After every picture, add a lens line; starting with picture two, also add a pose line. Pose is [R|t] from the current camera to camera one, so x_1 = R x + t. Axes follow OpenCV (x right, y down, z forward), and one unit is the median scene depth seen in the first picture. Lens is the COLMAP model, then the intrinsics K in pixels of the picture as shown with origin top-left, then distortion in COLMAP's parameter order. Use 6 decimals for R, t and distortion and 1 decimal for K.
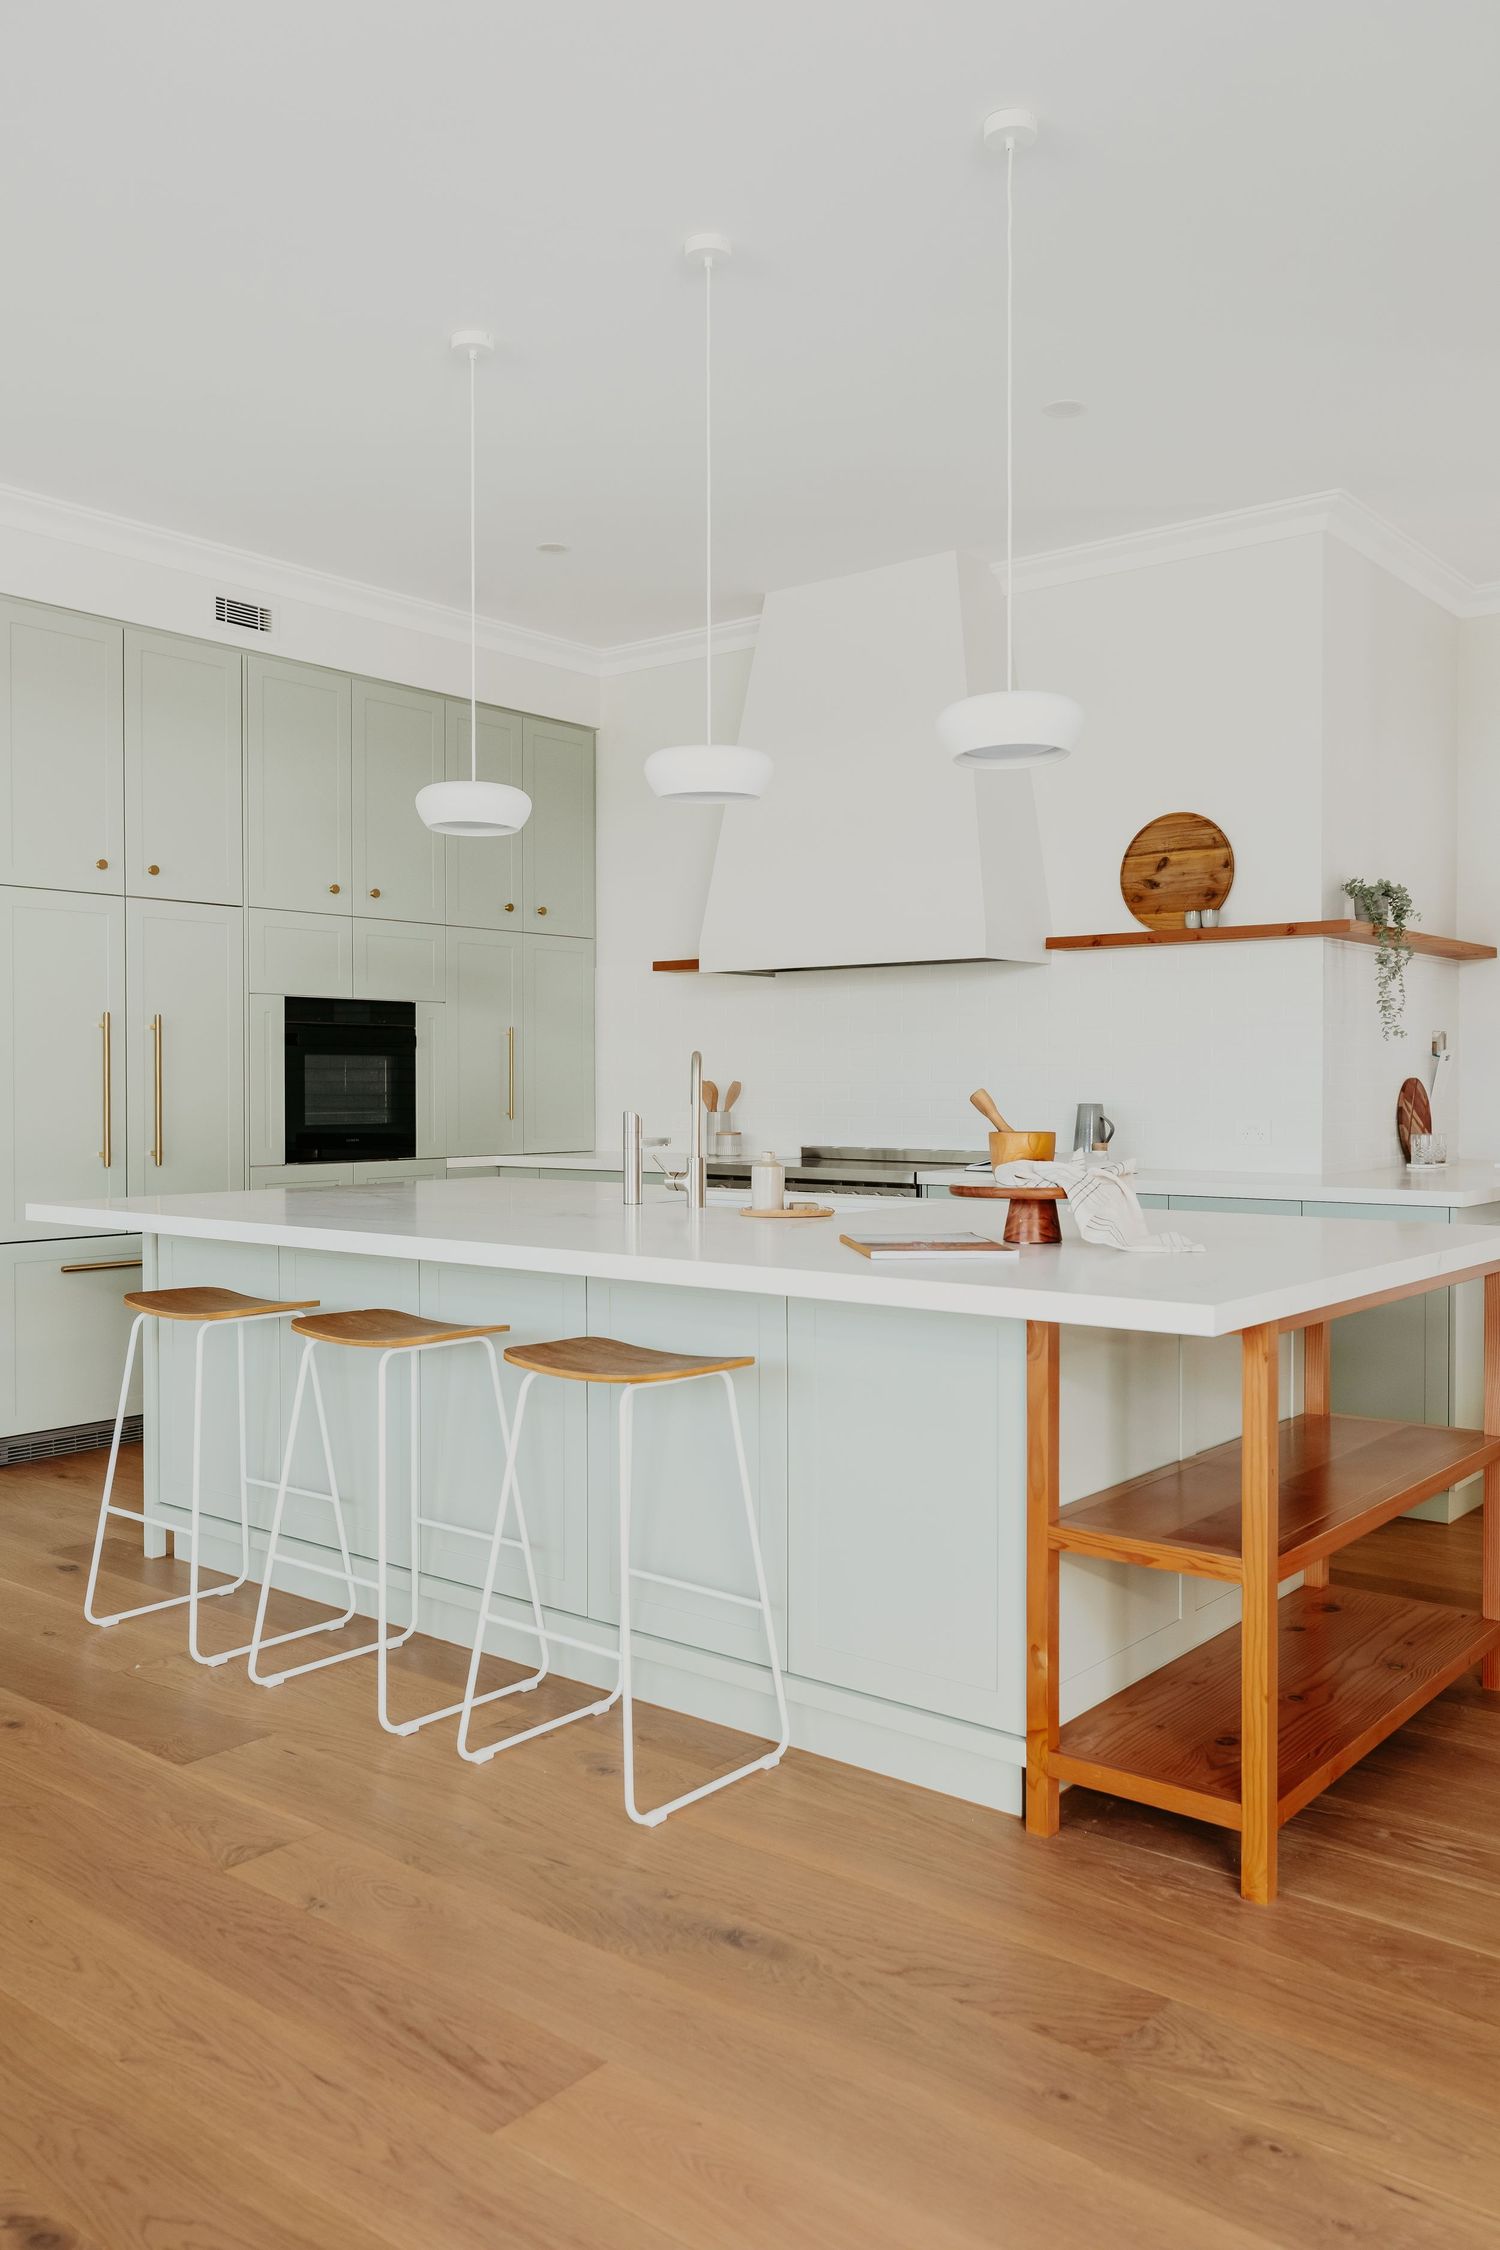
lens RADIAL K [[1882.6, 0, 670.2], [0, 1882.6, 1100.6], [0, 0, 1]] dist [0.005757, -0.015978]
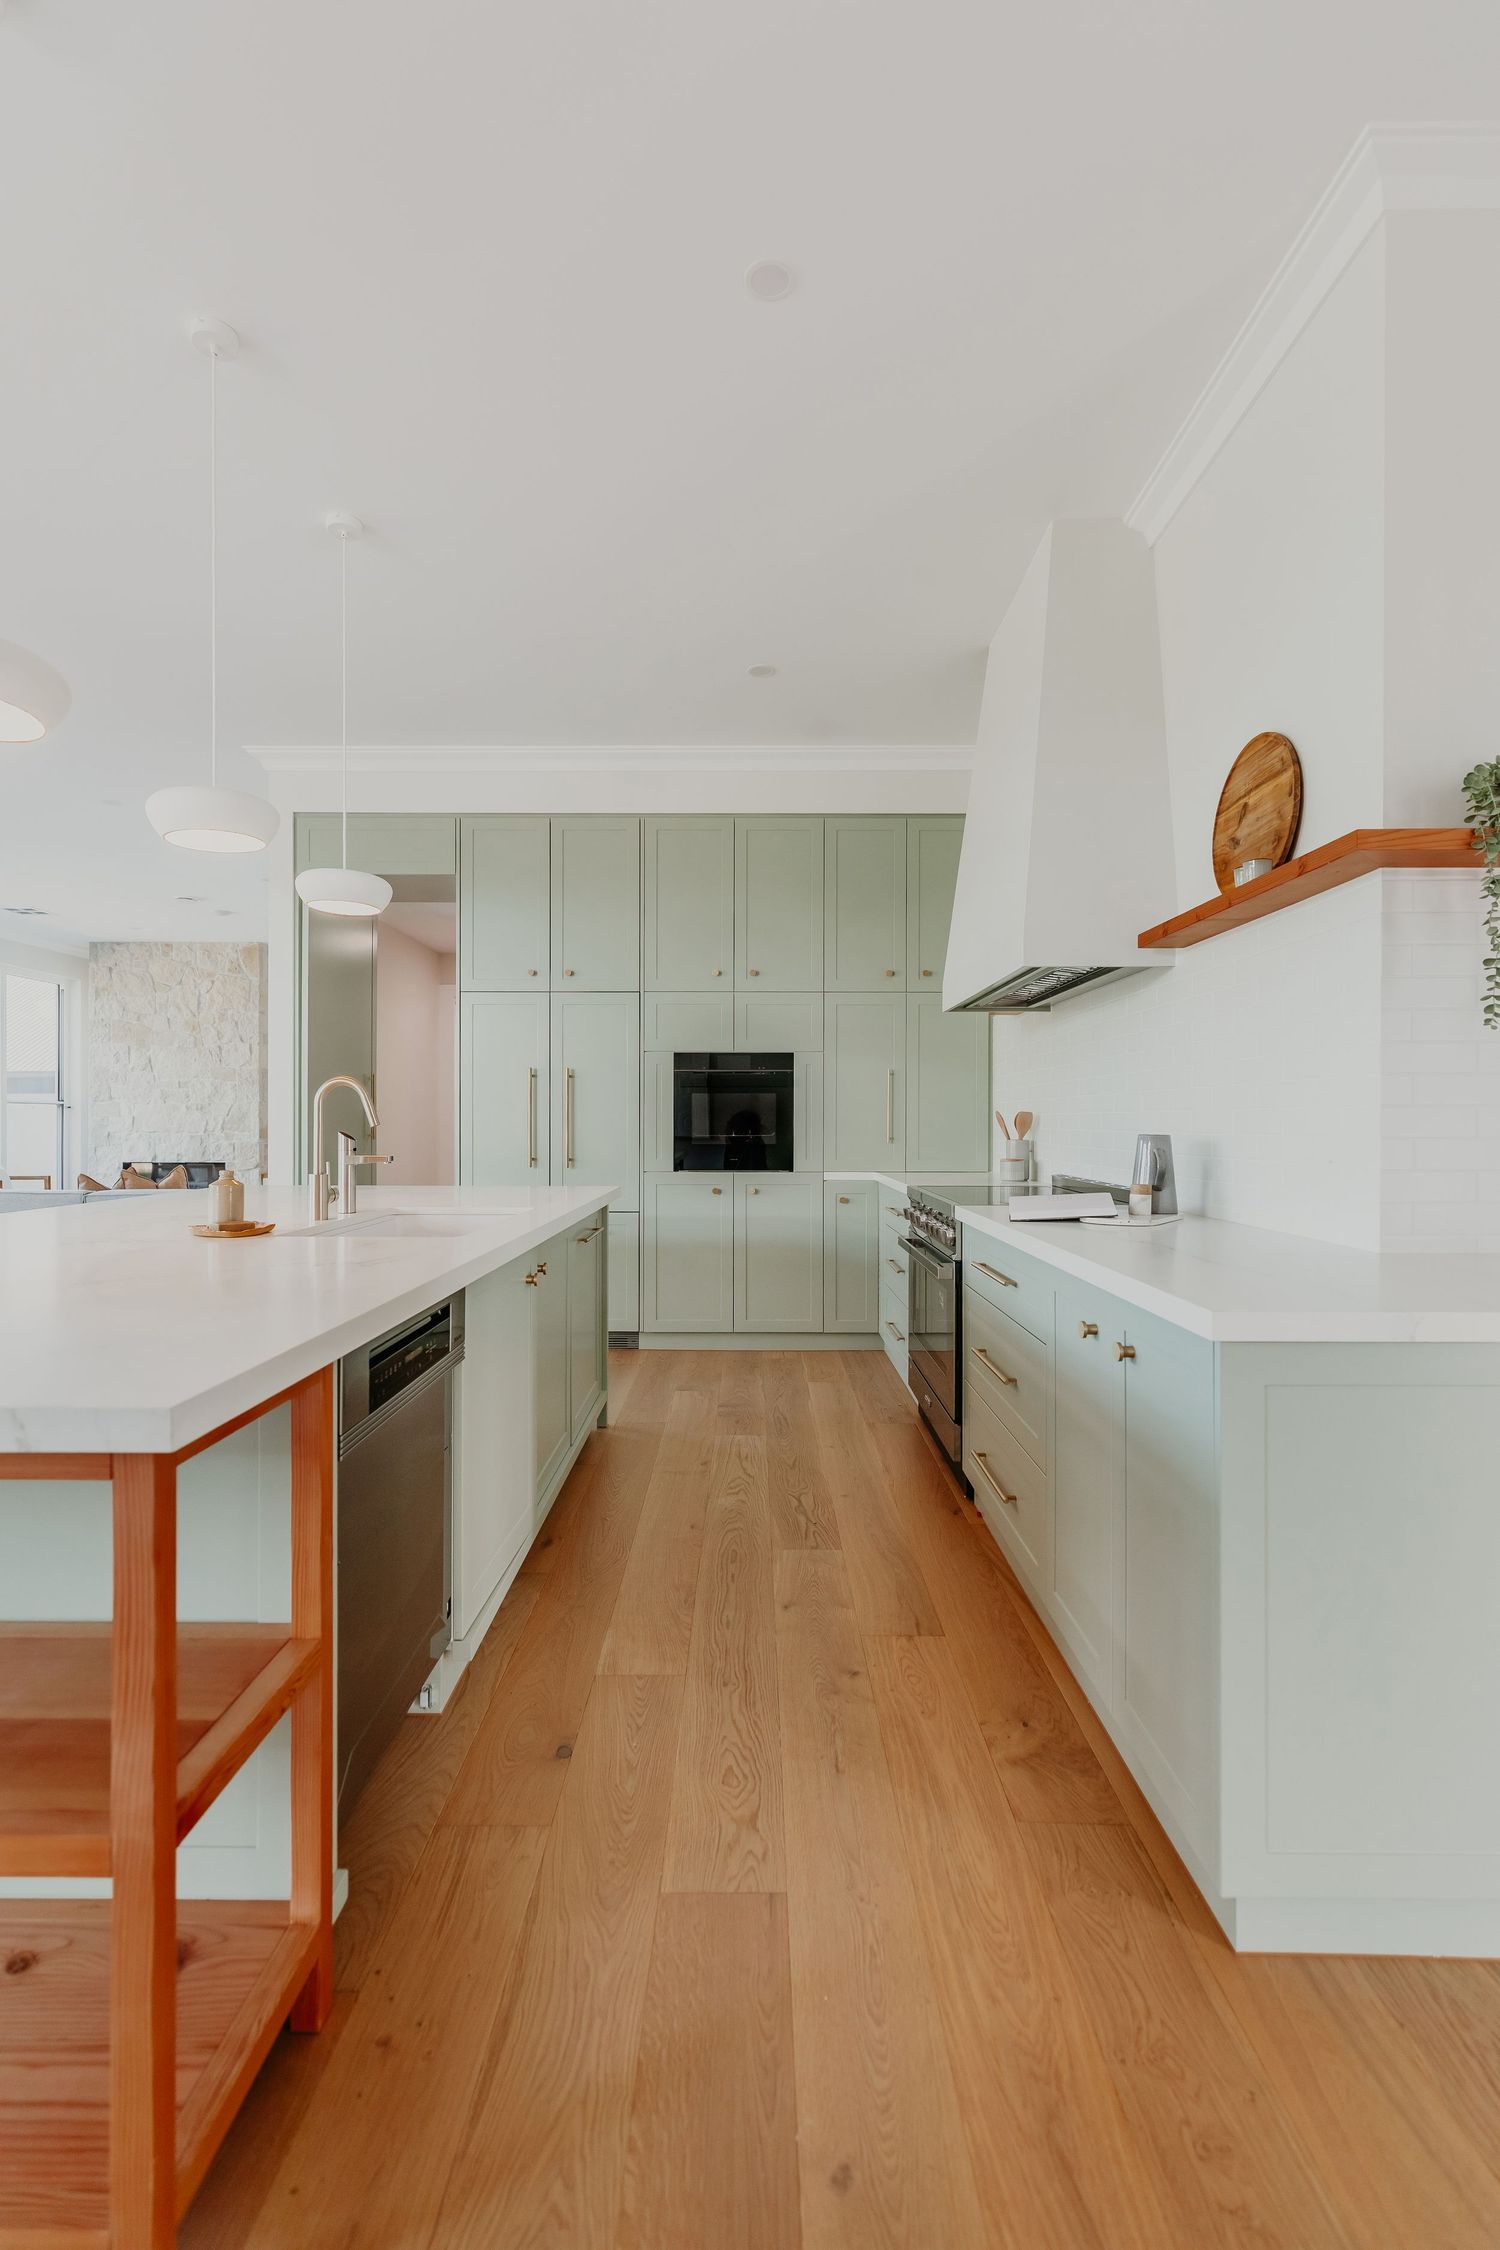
lens RADIAL K [[1027.3, 0, 757.0], [0, 1027.3, 1121.7], [0, 0, 1]] dist [0.005826, -0.000846]
pose [[0.618321, 0.001756, -0.785924, 0.477560], [-0.009741, 0.999938, -0.005429, 0.000330], [0.785865, 0.011012, 0.618300, 0.619685]]
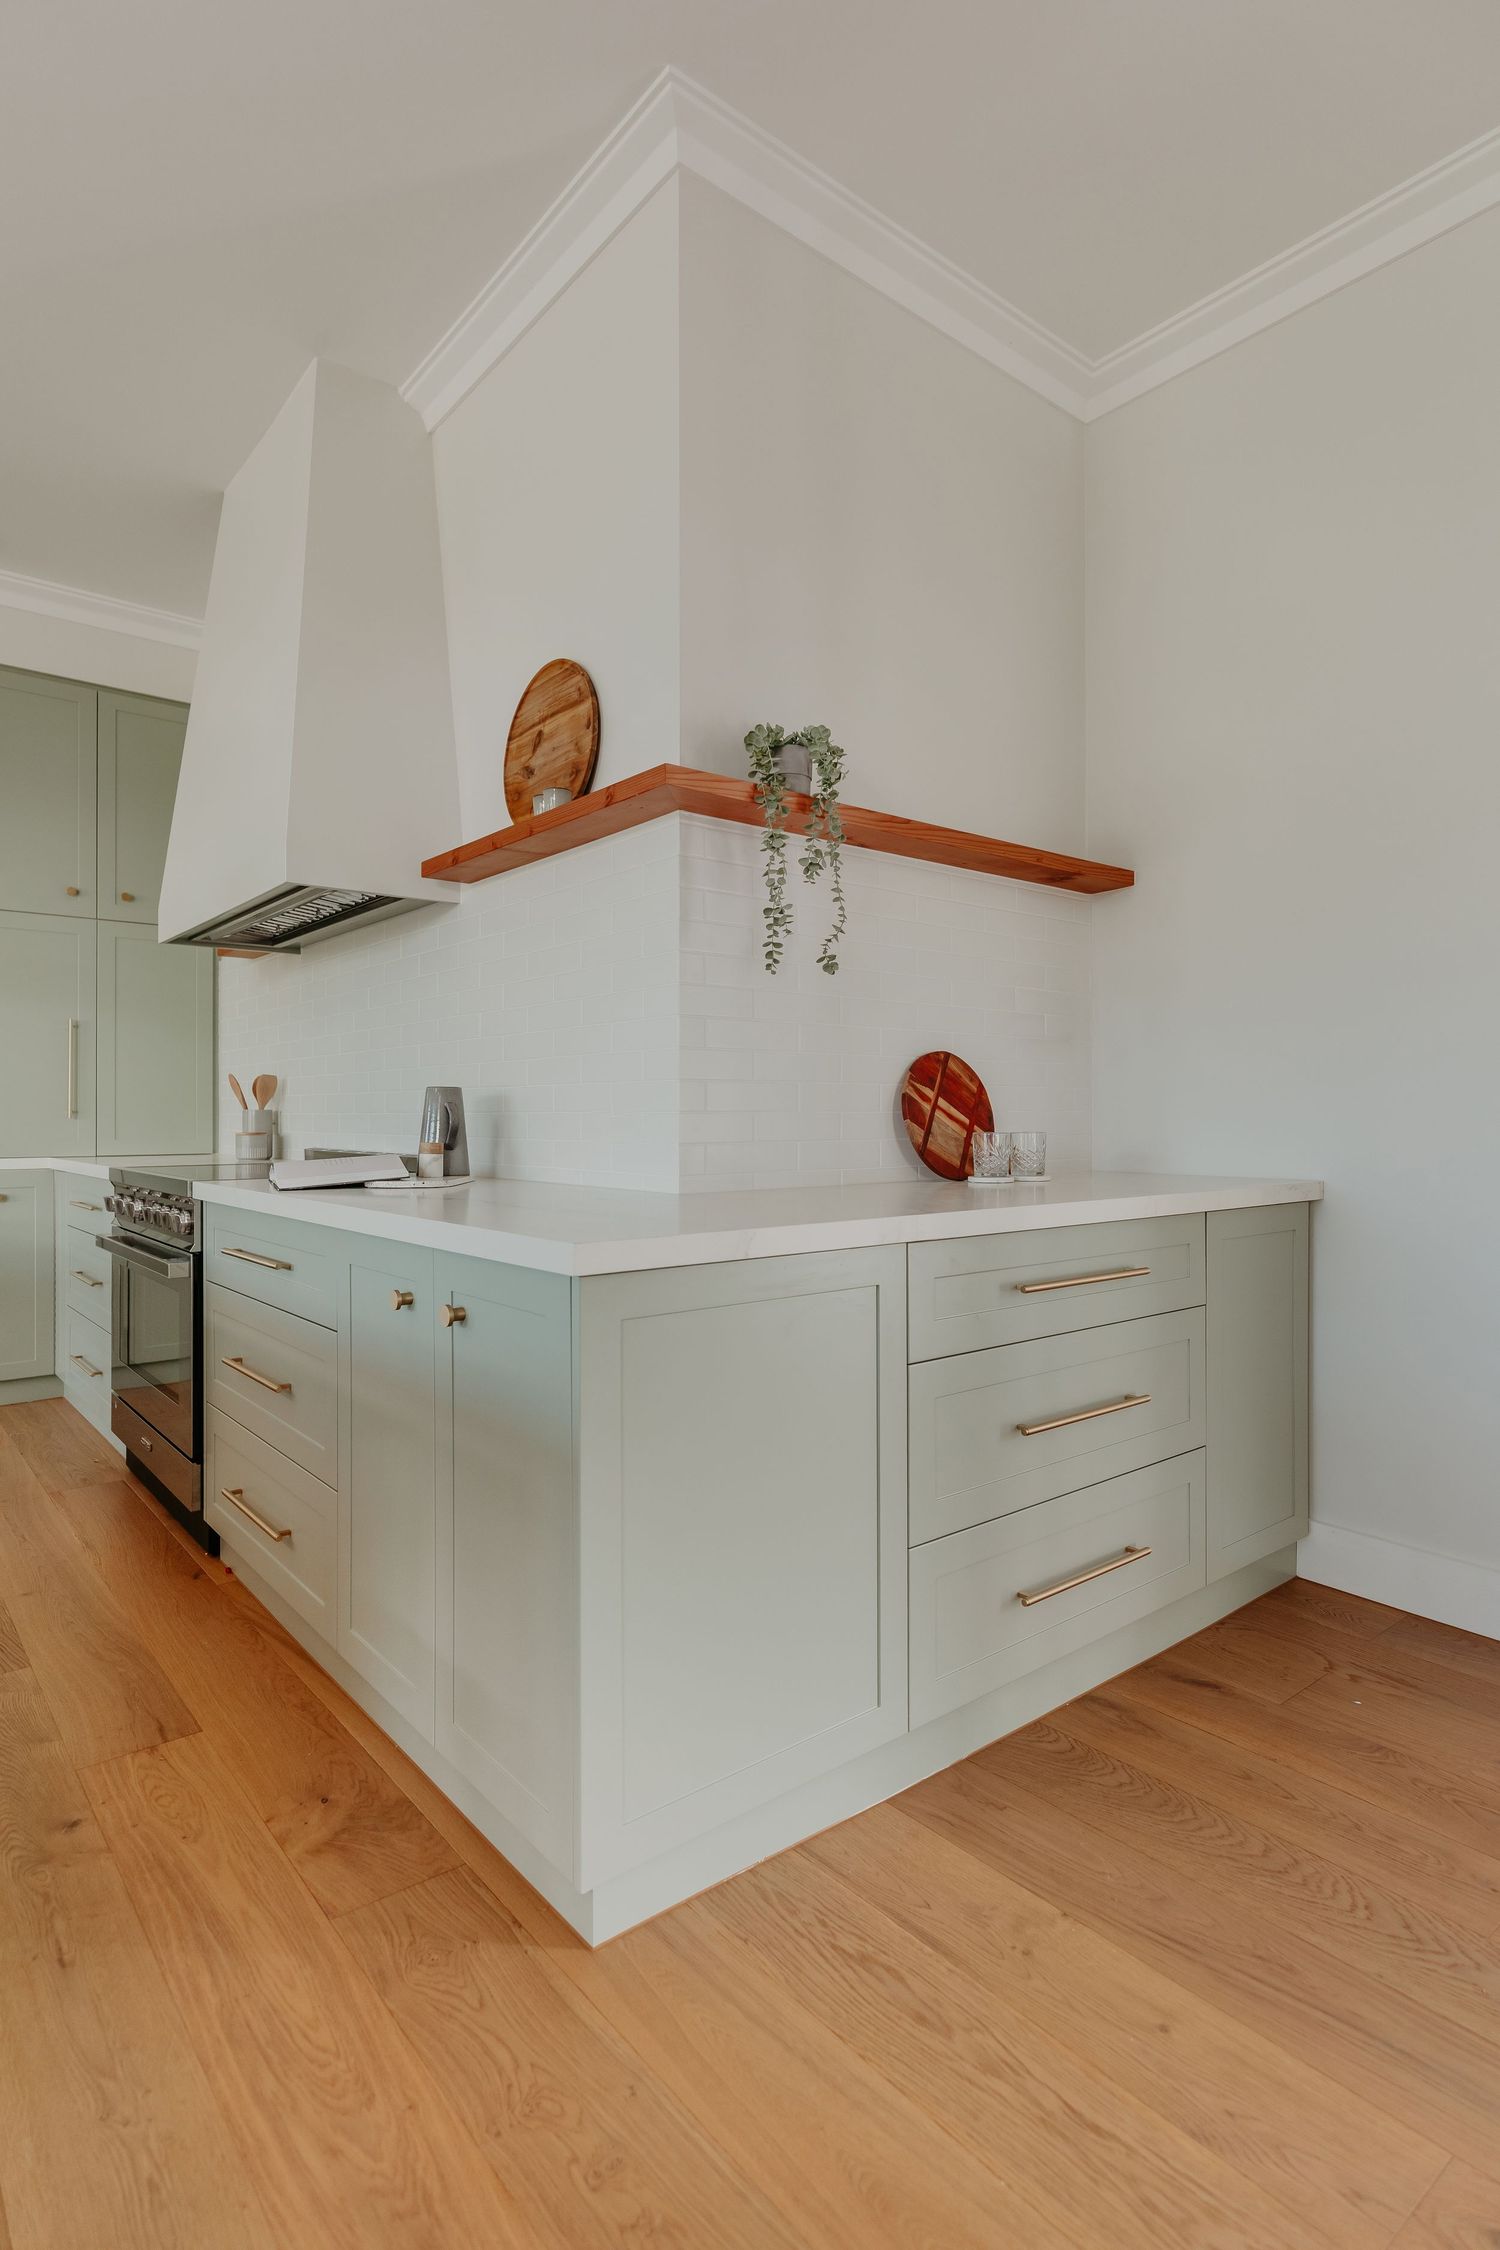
lens RADIAL K [[1151.4, 0, 759.2], [0, 1151.4, 1108.4], [0, 0, 1]] dist [-0.003738, 0.000477]
pose [[0.977610, -0.003937, -0.210387, 0.444424], [0.000743, 0.999883, -0.015257, 0.016985], [0.210423, 0.014759, 0.977499, 0.624618]]
